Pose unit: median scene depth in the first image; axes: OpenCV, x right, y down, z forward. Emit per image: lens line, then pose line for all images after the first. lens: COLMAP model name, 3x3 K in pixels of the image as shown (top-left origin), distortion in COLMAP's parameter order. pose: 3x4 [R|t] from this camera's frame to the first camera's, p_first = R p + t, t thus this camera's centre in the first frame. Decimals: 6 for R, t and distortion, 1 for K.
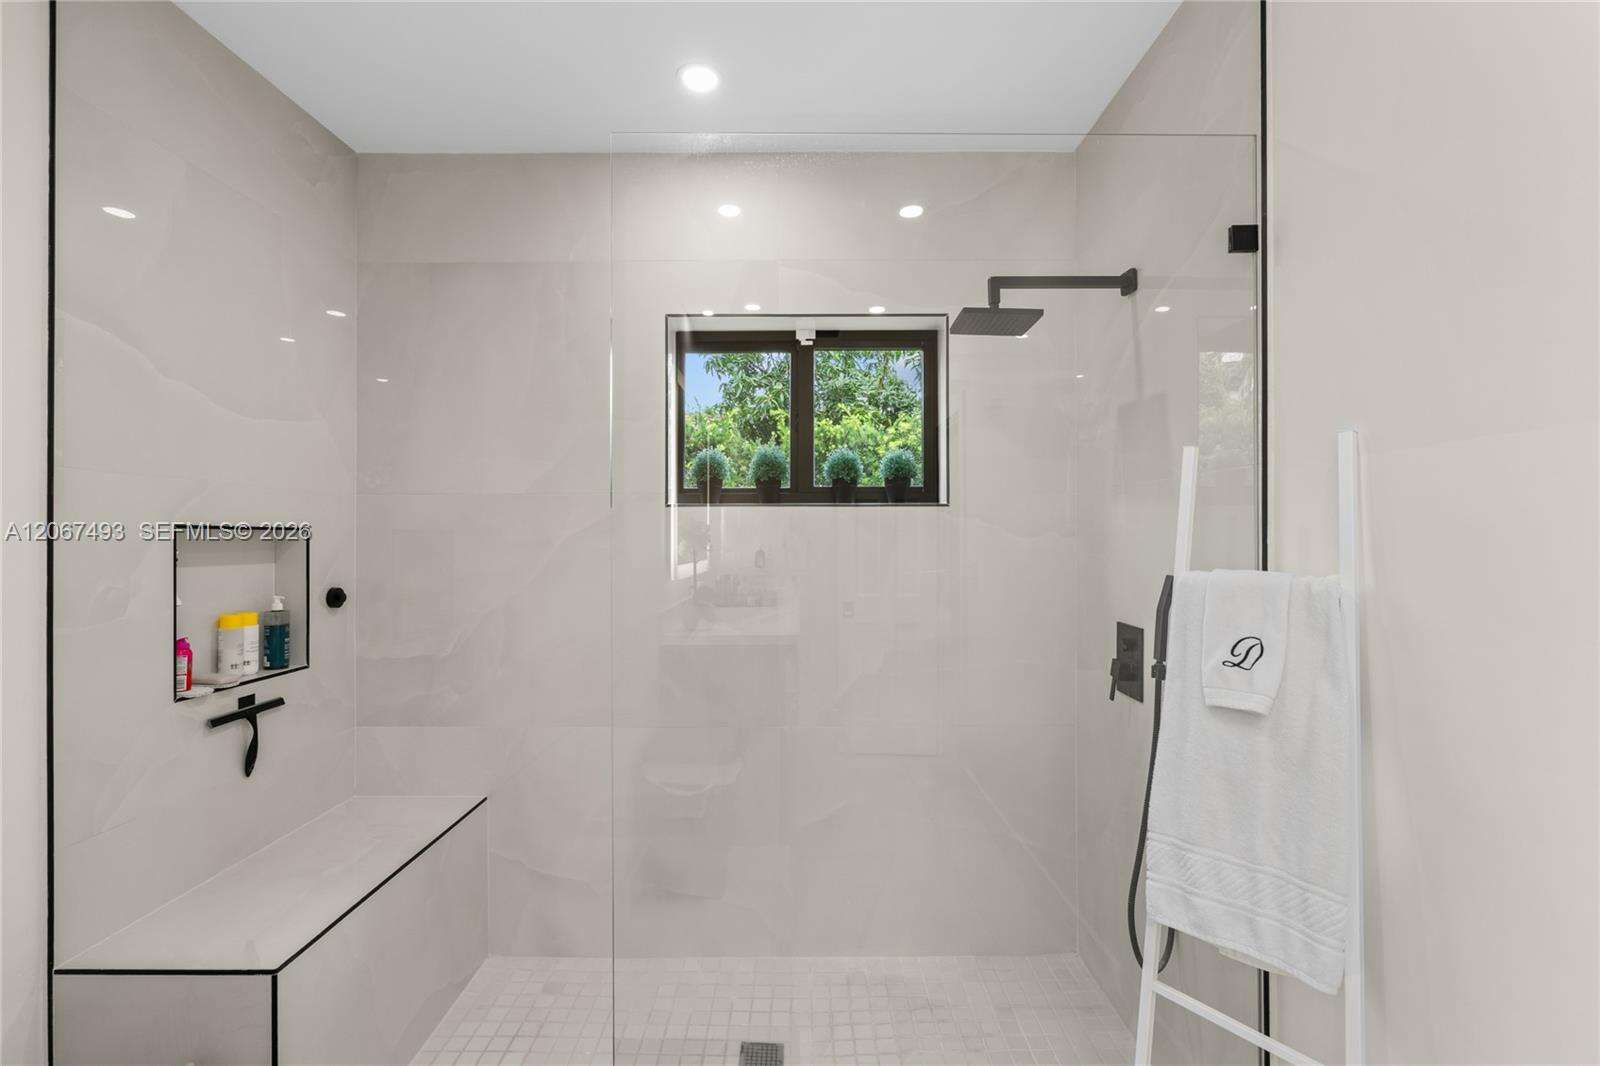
lens RADIAL K [[730.3, 0, 802.7], [0, 730.3, 539.5], [0, 0, 1]] dist [-0.015708, 0.009129]
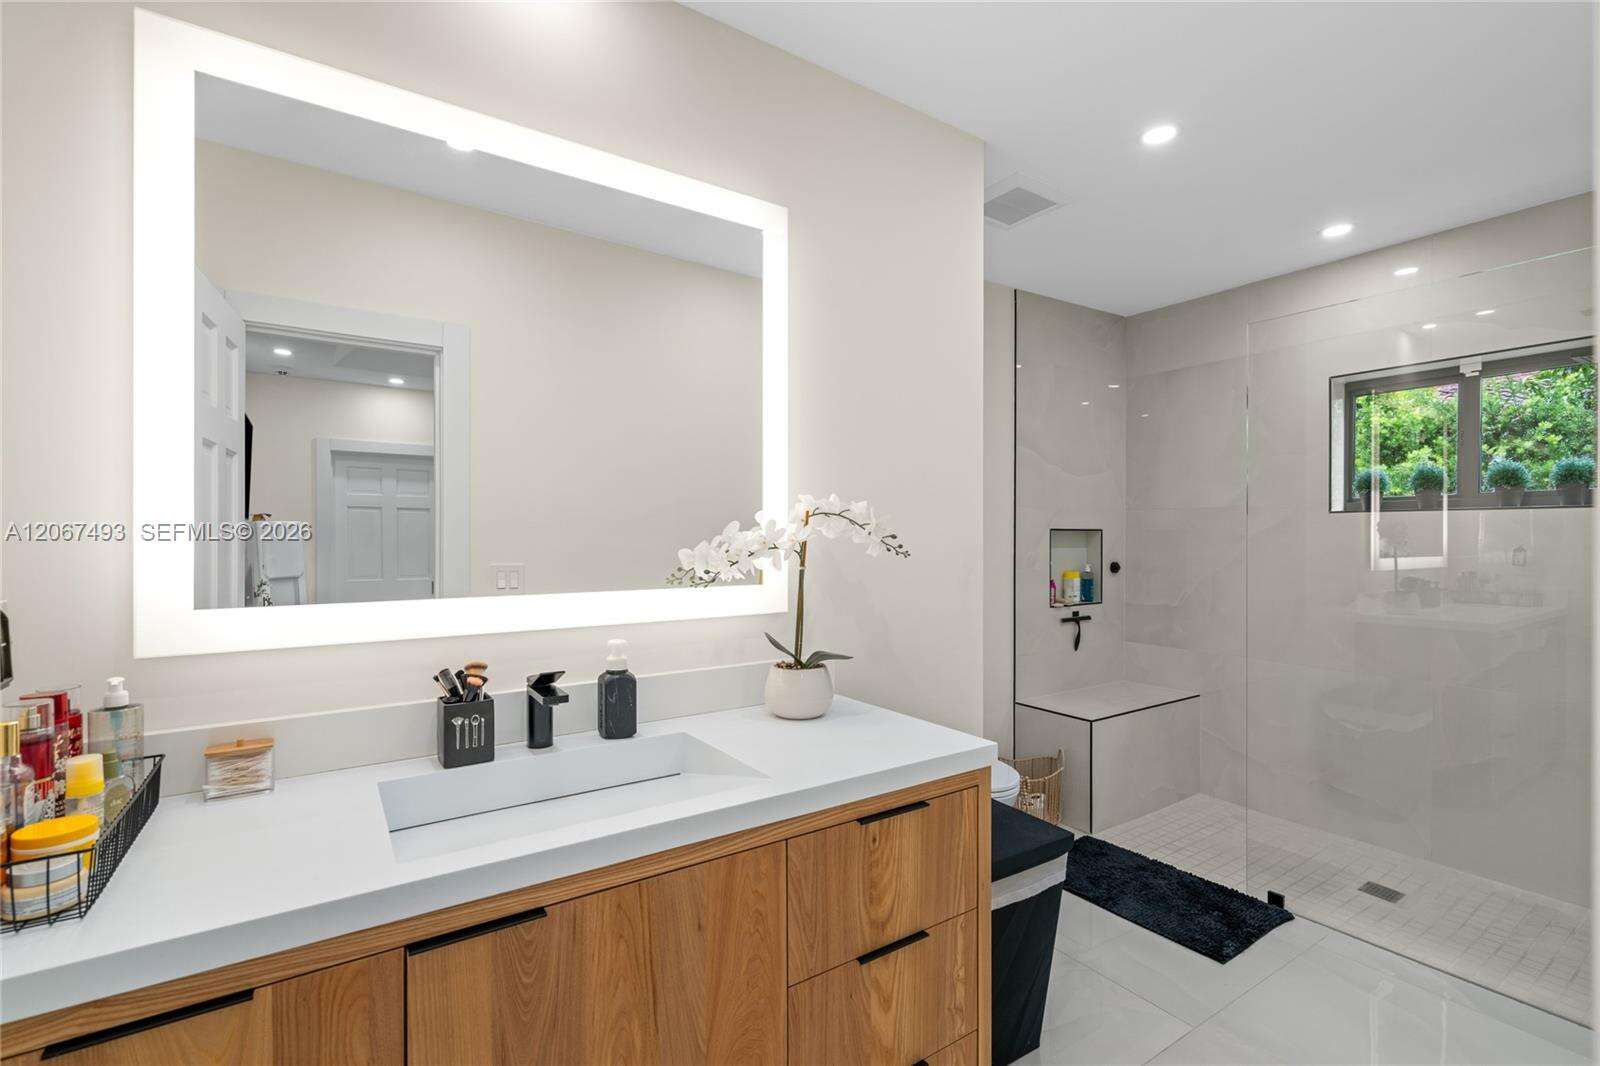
lens RADIAL K [[730.3, 0, 802.7], [0, 730.3, 539.5], [0, 0, 1]] dist [-0.015708, 0.009129]
pose [[0.567194, 0.003330, -0.823577, 0.457159], [-0.002897, 0.999994, 0.002048, 0.008734], [0.823579, 0.001224, 0.567200, -0.745891]]
